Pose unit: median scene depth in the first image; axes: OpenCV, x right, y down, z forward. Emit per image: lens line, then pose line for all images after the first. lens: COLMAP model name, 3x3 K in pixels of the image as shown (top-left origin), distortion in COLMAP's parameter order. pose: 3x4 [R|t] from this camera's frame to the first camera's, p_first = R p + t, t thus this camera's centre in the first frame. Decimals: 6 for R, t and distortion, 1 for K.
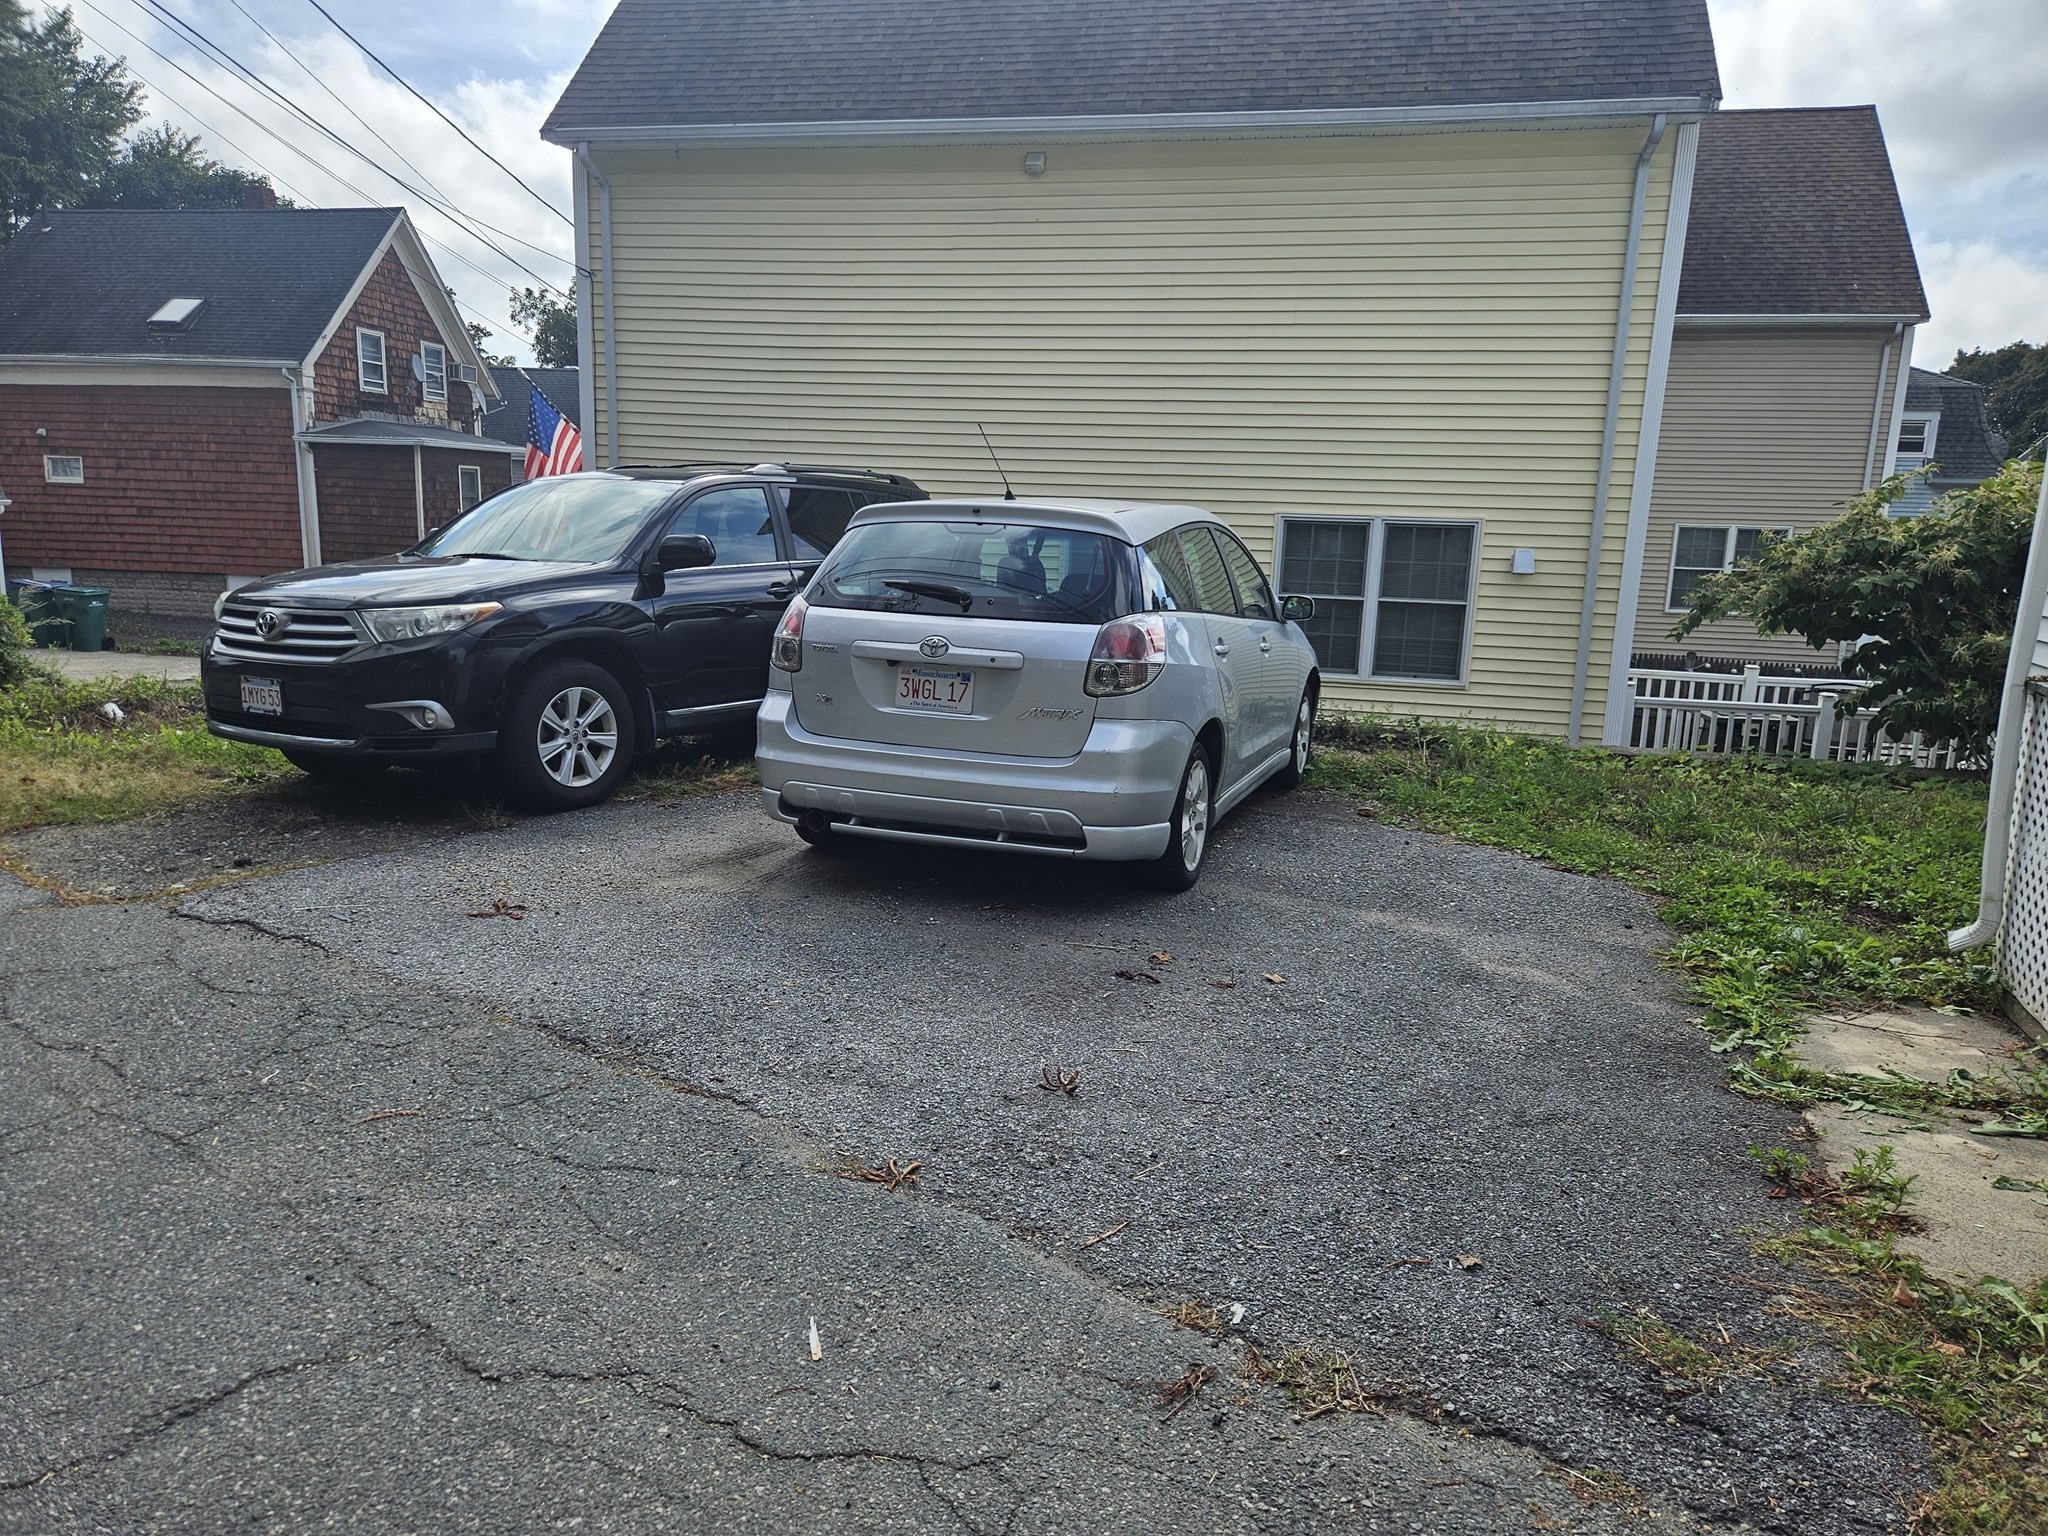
lens RADIAL K [[1375.2, 0, 1024.0], [0, 1375.2, 768.0], [0, 0, 1]] dist [0.075642, -0.065235]
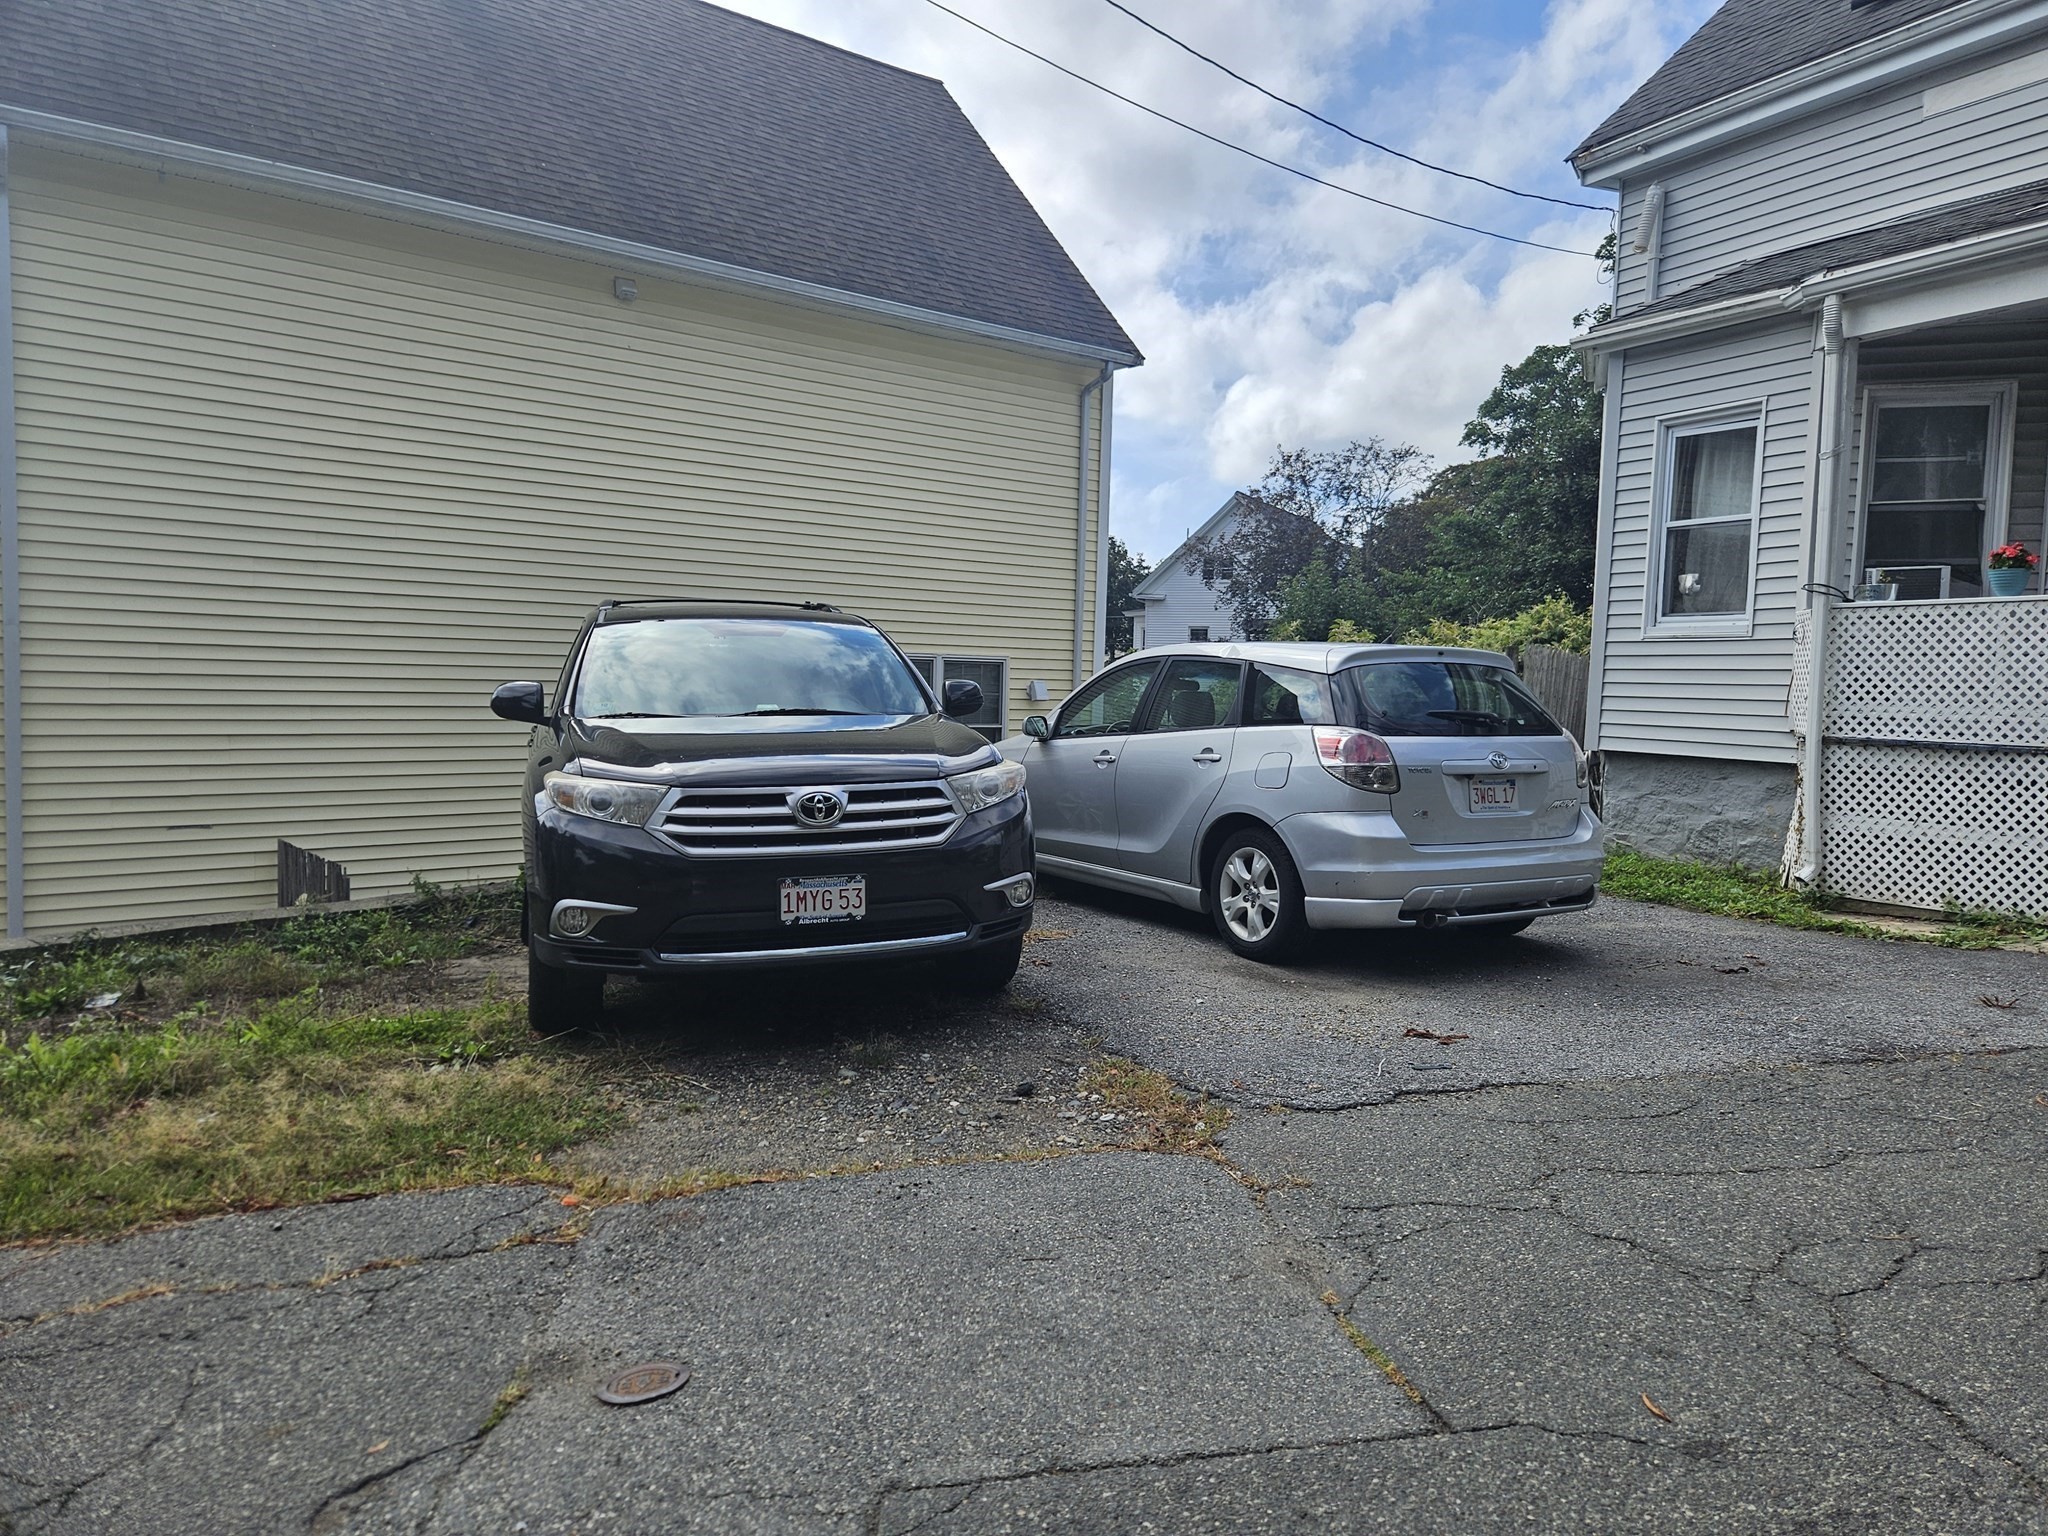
lens RADIAL K [[1391.8, 0, 1018.9], [0, 1391.8, 763.3], [0, 0, 1]] dist [0.064323, -0.051288]
pose [[0.631846, -0.067441, 0.772154, -1.065481], [0.142488, 0.989336, -0.030186, -0.087447], [-0.761884, 0.129096, 0.634718, 0.416894]]
